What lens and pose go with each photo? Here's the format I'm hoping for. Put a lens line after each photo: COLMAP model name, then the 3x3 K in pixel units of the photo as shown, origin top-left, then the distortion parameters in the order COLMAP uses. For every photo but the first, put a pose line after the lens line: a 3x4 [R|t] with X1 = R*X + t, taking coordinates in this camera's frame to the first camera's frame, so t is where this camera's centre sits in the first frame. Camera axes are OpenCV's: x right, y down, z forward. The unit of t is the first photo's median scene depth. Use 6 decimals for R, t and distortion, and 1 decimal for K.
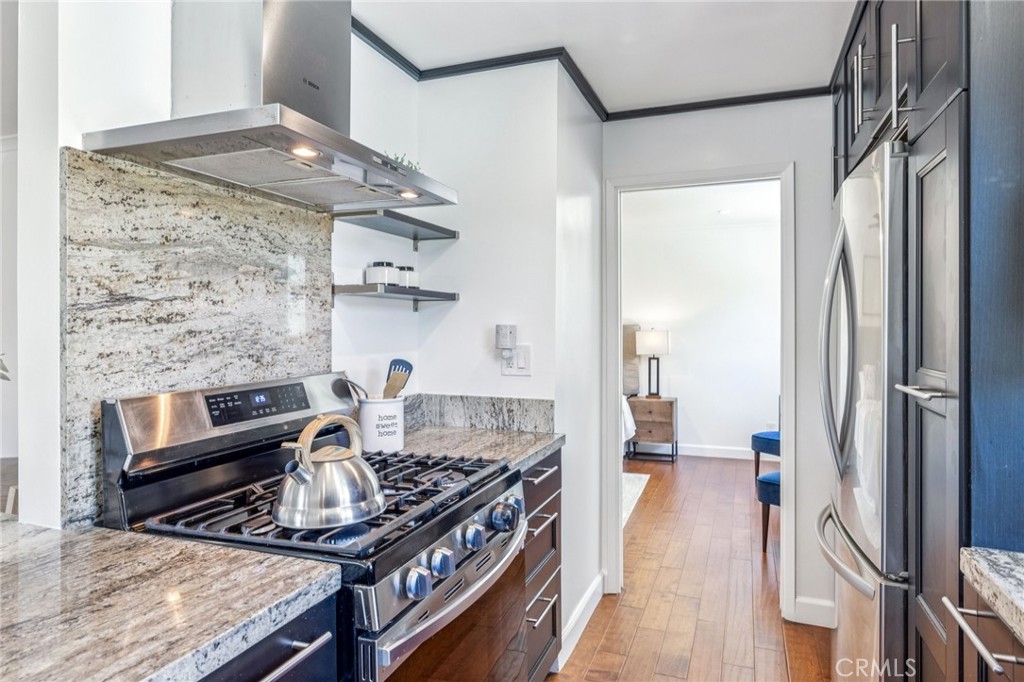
lens RADIAL K [[619.4, 0, 514.0], [0, 619.4, 332.9], [0, 0, 1]] dist [-0.004241, -0.000171]
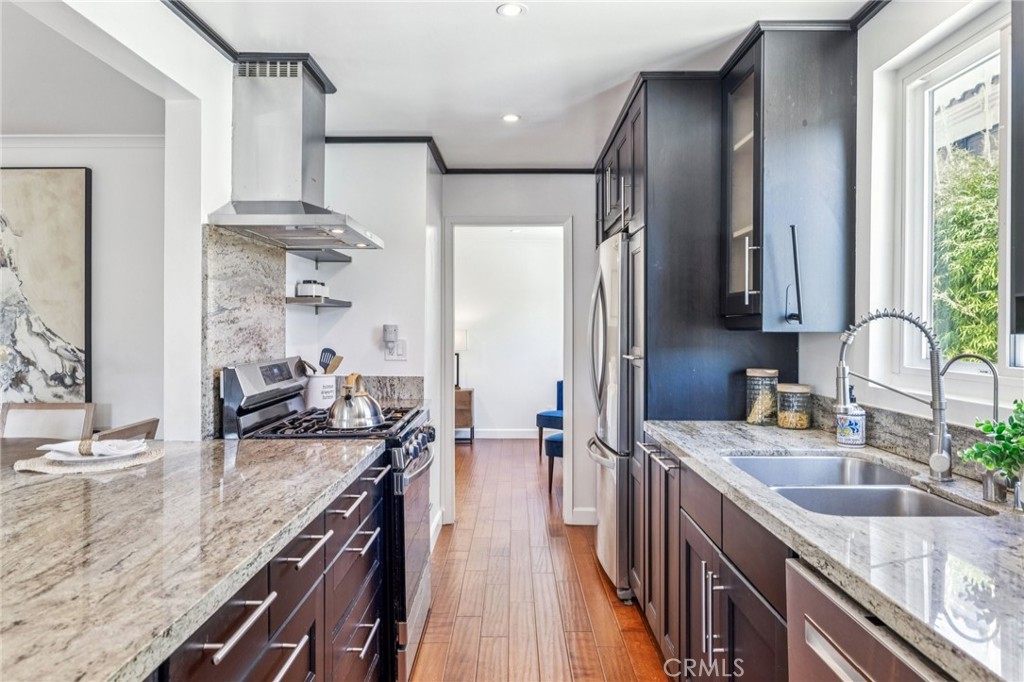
lens RADIAL K [[685.1, 0, 512.0], [0, 685.1, 341.0], [0, 0, 1]] dist [-0.001974, -0.000422]
pose [[0.938241, -0.004634, 0.345951, -0.297985], [0.000509, 0.999928, 0.012015, 0.005492], [-0.345981, -0.011097, 0.938176, -0.583939]]
